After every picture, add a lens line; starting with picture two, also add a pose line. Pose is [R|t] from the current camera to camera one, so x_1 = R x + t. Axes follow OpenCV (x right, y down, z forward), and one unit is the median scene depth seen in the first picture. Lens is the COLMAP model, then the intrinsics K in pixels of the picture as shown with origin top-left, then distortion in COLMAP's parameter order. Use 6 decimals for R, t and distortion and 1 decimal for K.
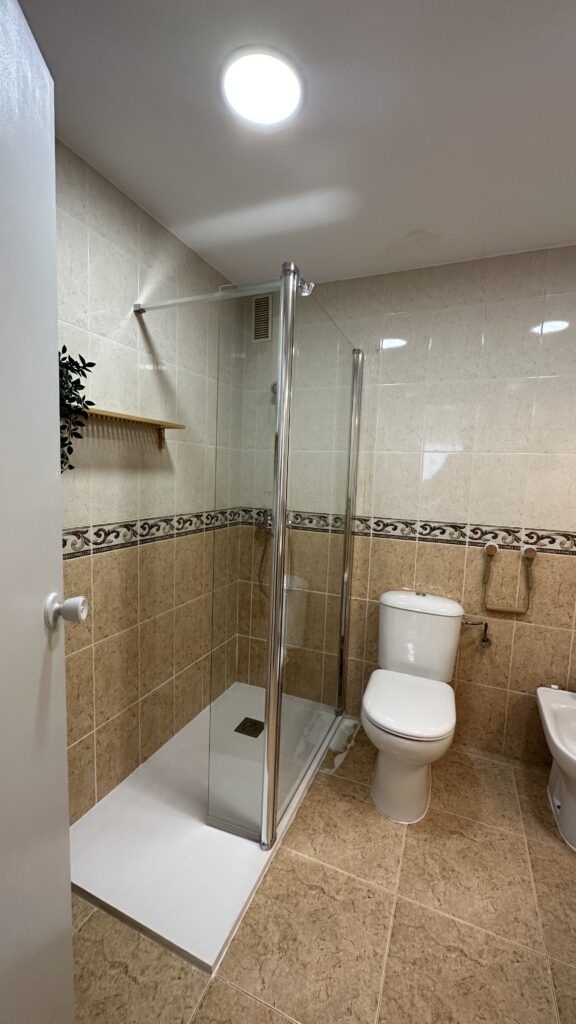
lens RADIAL K [[405.7, 0, 289.8], [0, 405.7, 513.4], [0, 0, 1]] dist [-0.006014, 0.000134]
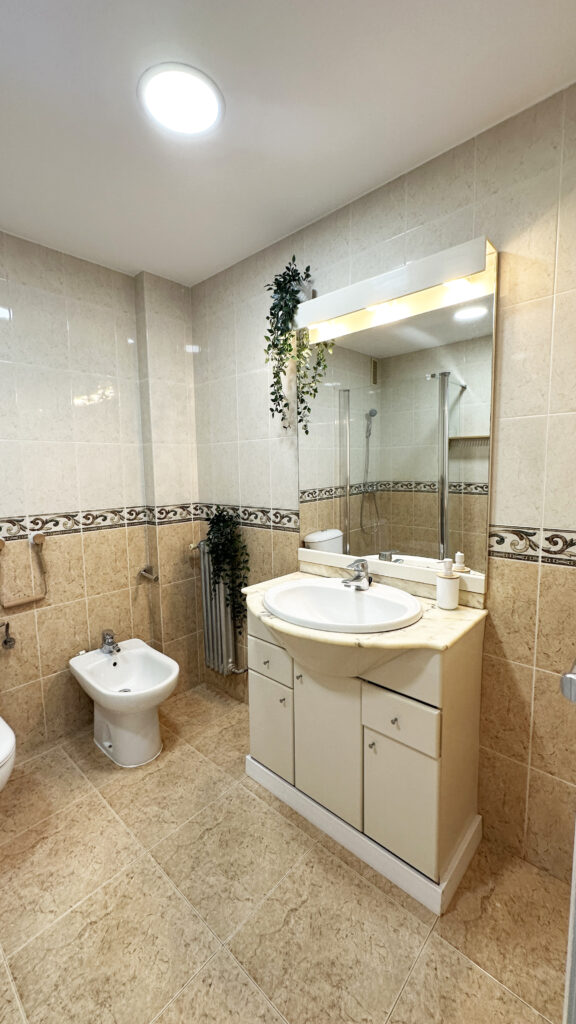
lens RADIAL K [[405.7, 0, 291.1], [0, 405.7, 512.3], [0, 0, 1]] dist [-0.006014, 0.000134]
pose [[0.326889, -0.142700, 0.934227, -0.139715], [0.112348, 0.987392, 0.111510, -0.010473], [-0.938361, 0.068508, 0.338800, 0.058286]]
